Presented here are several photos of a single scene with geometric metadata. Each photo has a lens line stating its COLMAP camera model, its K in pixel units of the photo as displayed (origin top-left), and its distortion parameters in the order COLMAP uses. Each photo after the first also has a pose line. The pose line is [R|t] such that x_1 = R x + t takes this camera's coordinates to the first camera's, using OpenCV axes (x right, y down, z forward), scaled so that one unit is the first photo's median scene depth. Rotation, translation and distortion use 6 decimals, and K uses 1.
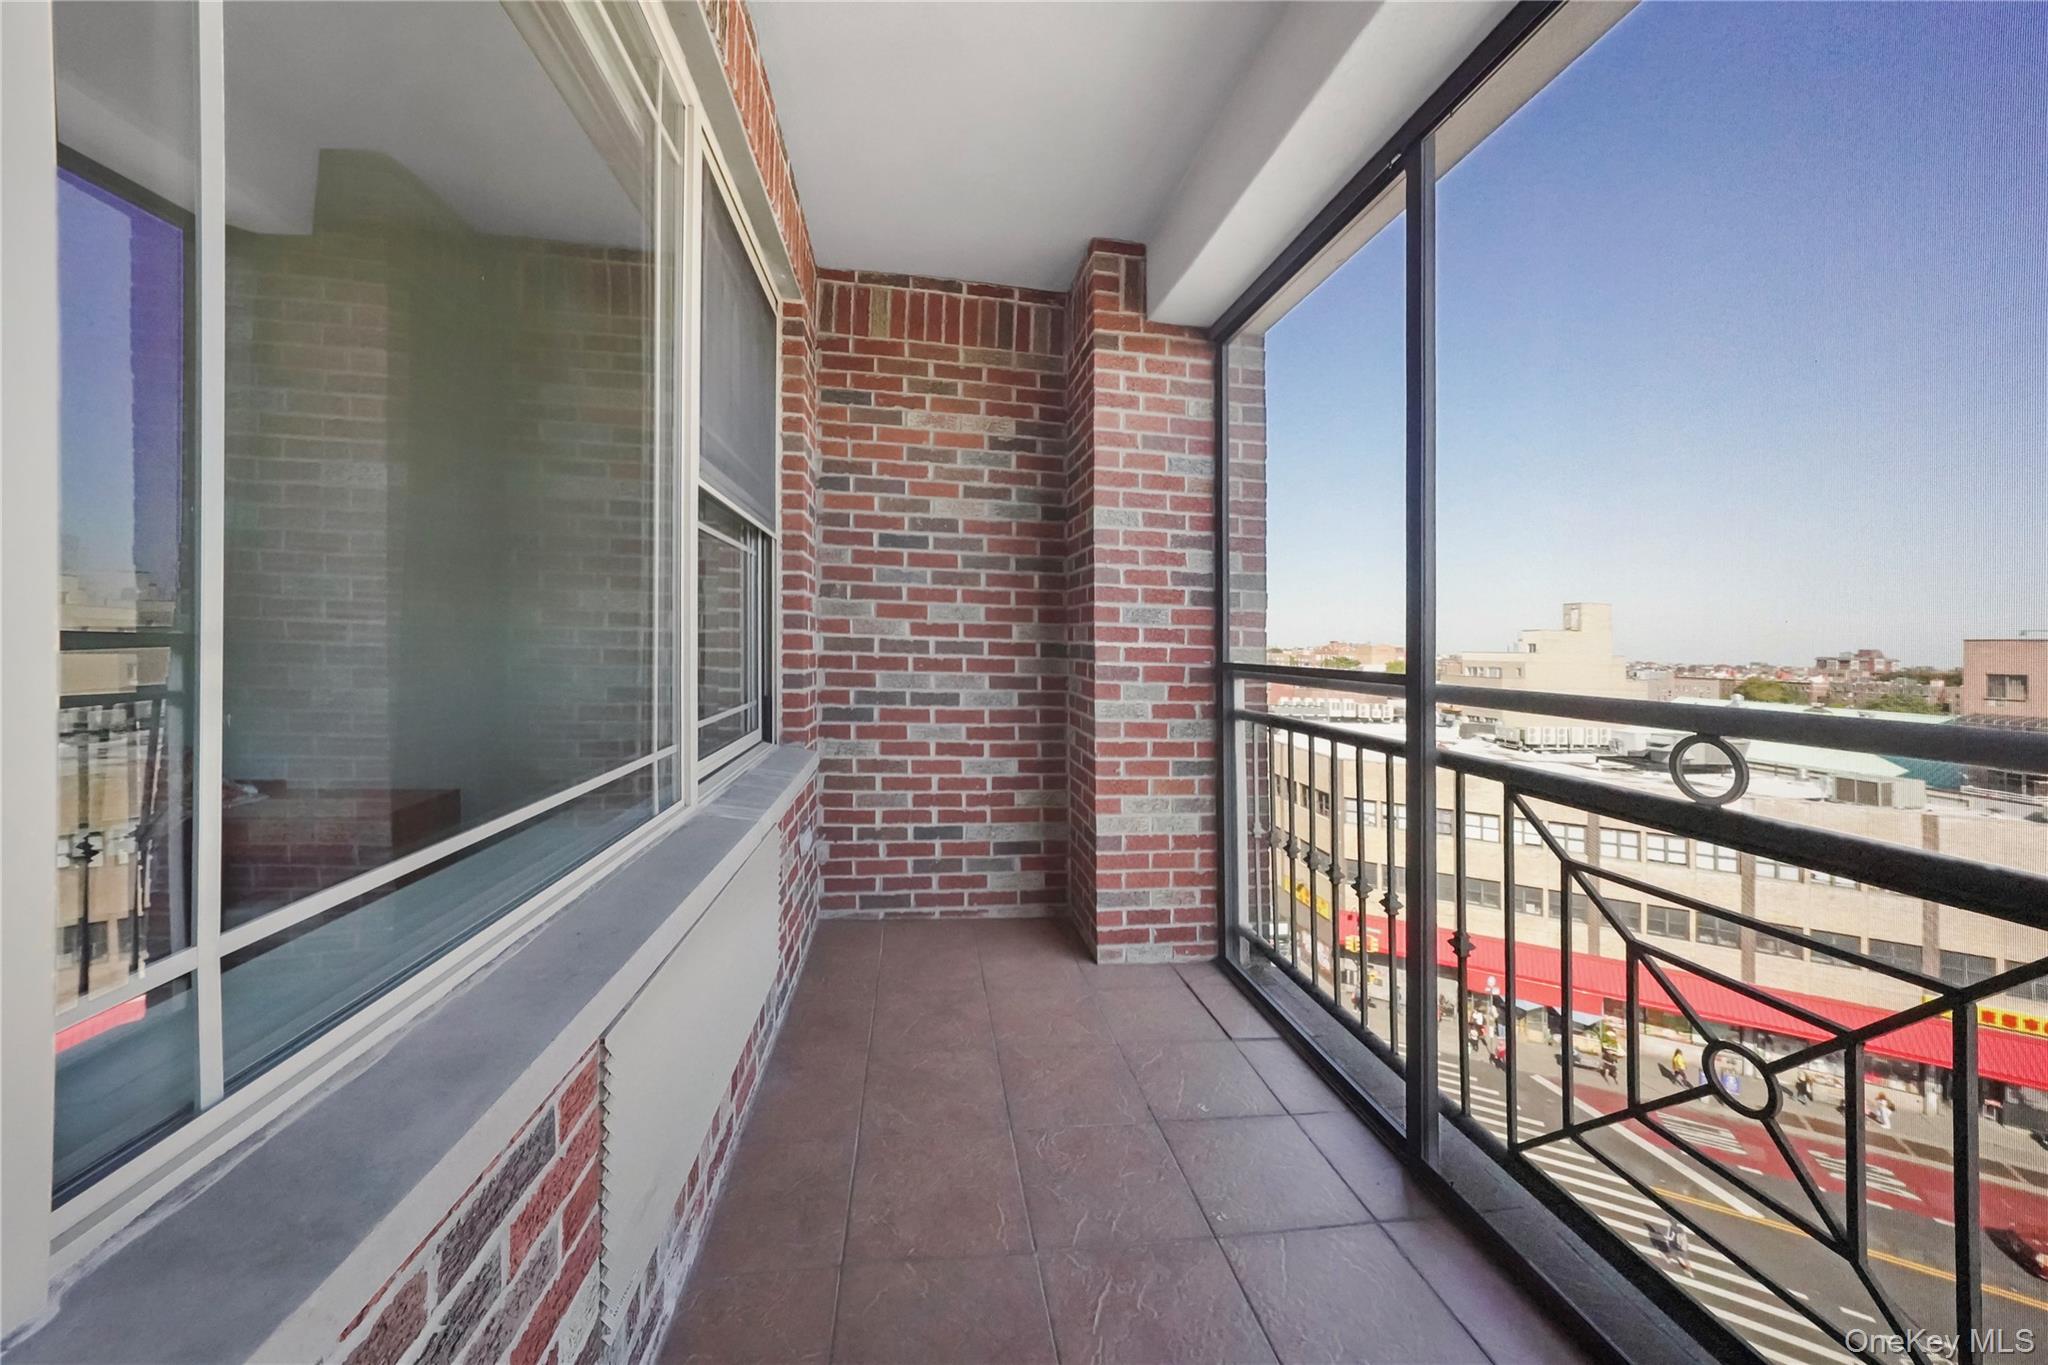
lens RADIAL K [[716.0, 0, 1024.7], [0, 716.0, 670.8], [0, 0, 1]] dist [-0.017041, 0.000044]
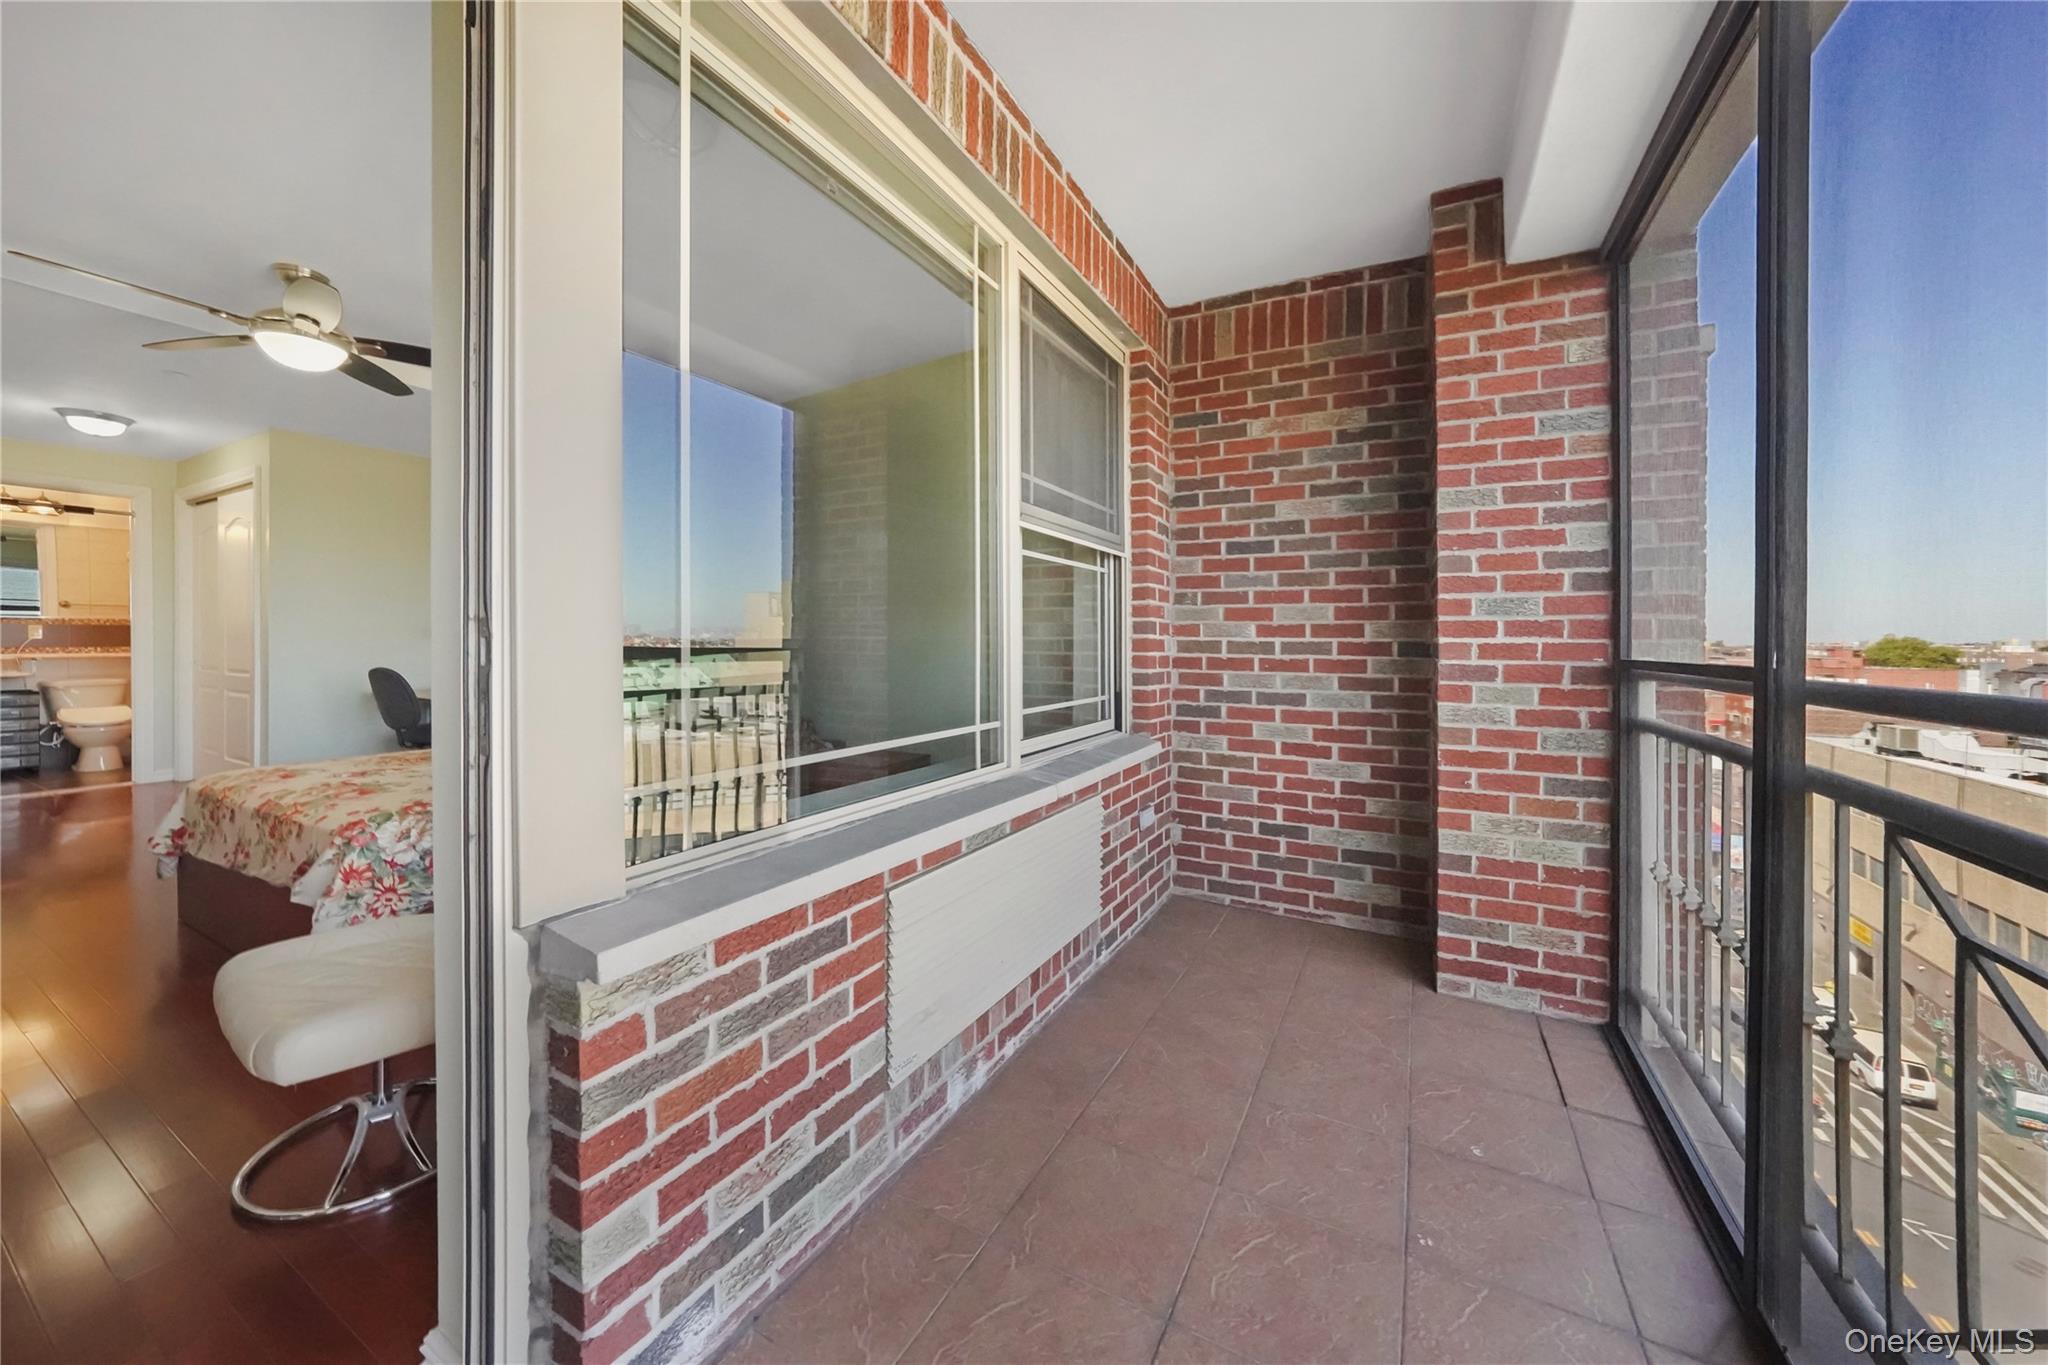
lens RADIAL K [[717.4, 0, 1031.5], [0, 717.4, 684.9], [0, 0, 1]] dist [-0.016889, -0.000018]
pose [[0.806251, 0.010926, -0.591473, 0.195887], [-0.005962, 0.999929, 0.010345, 0.011092], [0.591544, -0.004814, 0.806258, -0.031845]]
